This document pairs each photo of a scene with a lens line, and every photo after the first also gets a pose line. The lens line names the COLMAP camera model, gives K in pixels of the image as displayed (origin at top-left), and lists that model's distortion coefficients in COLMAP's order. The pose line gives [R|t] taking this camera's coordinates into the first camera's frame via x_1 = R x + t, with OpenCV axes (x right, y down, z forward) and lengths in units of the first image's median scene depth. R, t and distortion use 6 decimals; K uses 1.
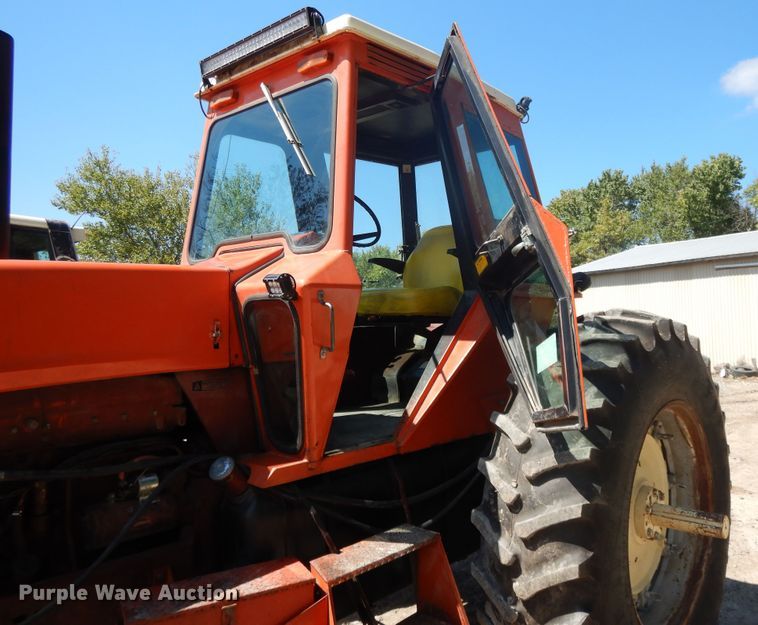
lens RADIAL K [[638.0, 0, 430.6], [0, 638.0, 291.8], [0, 0, 1]] dist [-0.004657, -0.001212]
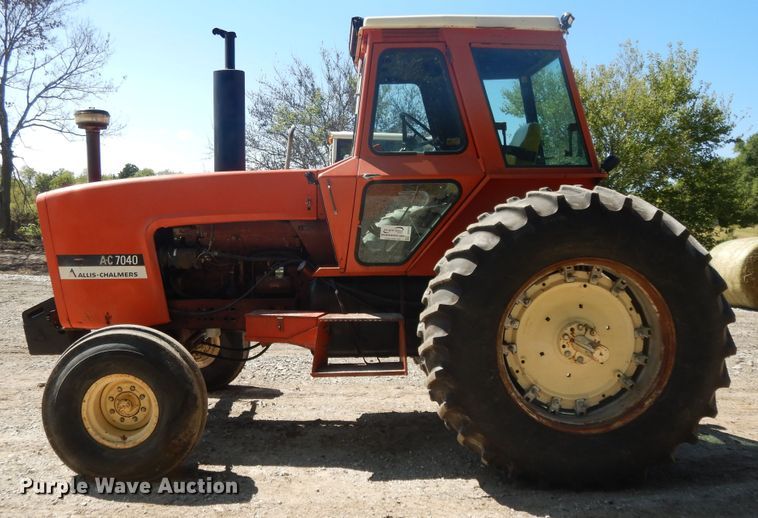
lens RADIAL K [[652.4, 0, 332.9], [0, 652.4, 259.5], [0, 0, 1]] dist [-0.002661, -0.000830]
pose [[0.650601, 0.064202, -0.756701, 1.072617], [0.024996, 0.994070, 0.105832, 0.023194], [0.759008, -0.087769, 0.645138, -0.246971]]
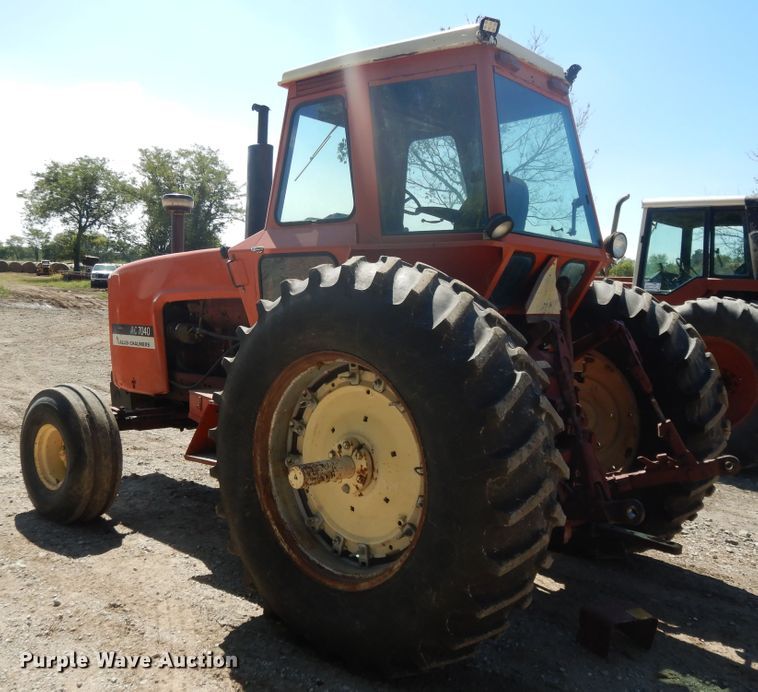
lens RADIAL K [[745.7, 0, 381.4], [0, 745.7, 354.7], [0, 0, 1]] dist [-0.000228, 0.001637]
pose [[0.001815, 0.085486, -0.996338, 1.554167], [0.008175, 0.996305, 0.085498, 0.082179], [0.999965, -0.008300, 0.001109, 1.109766]]
